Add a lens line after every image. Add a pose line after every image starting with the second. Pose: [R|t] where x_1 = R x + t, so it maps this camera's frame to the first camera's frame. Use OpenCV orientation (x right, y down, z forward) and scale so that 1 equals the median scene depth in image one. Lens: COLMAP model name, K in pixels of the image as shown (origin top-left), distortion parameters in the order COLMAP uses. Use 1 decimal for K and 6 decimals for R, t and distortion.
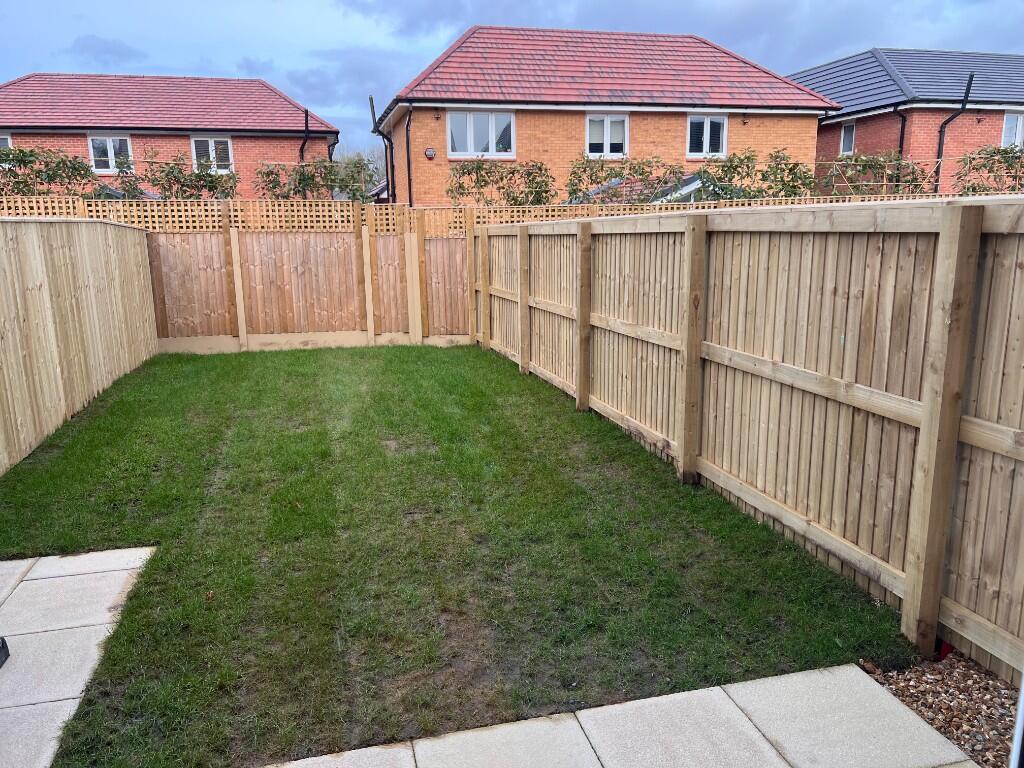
lens RADIAL K [[758.8, 0, 512.0], [0, 758.8, 384.0], [0, 0, 1]] dist [0.097043, -0.071076]
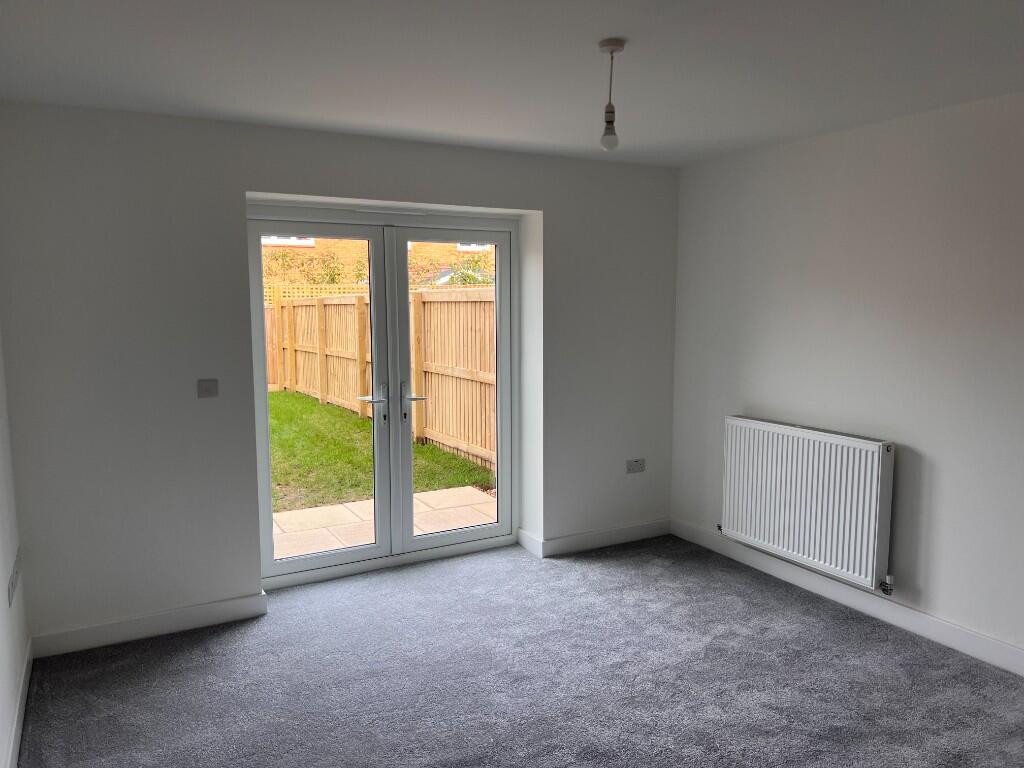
lens RADIAL K [[758.8, 0, 512.0], [0, 758.8, 384.0], [0, 0, 1]] dist [0.097043, -0.071076]
pose [[0.967909, -0.017246, 0.250707, 0.001581], [0.042465, 0.994520, -0.095534, 0.100947], [-0.247686, 0.103115, 0.963338, -0.437776]]
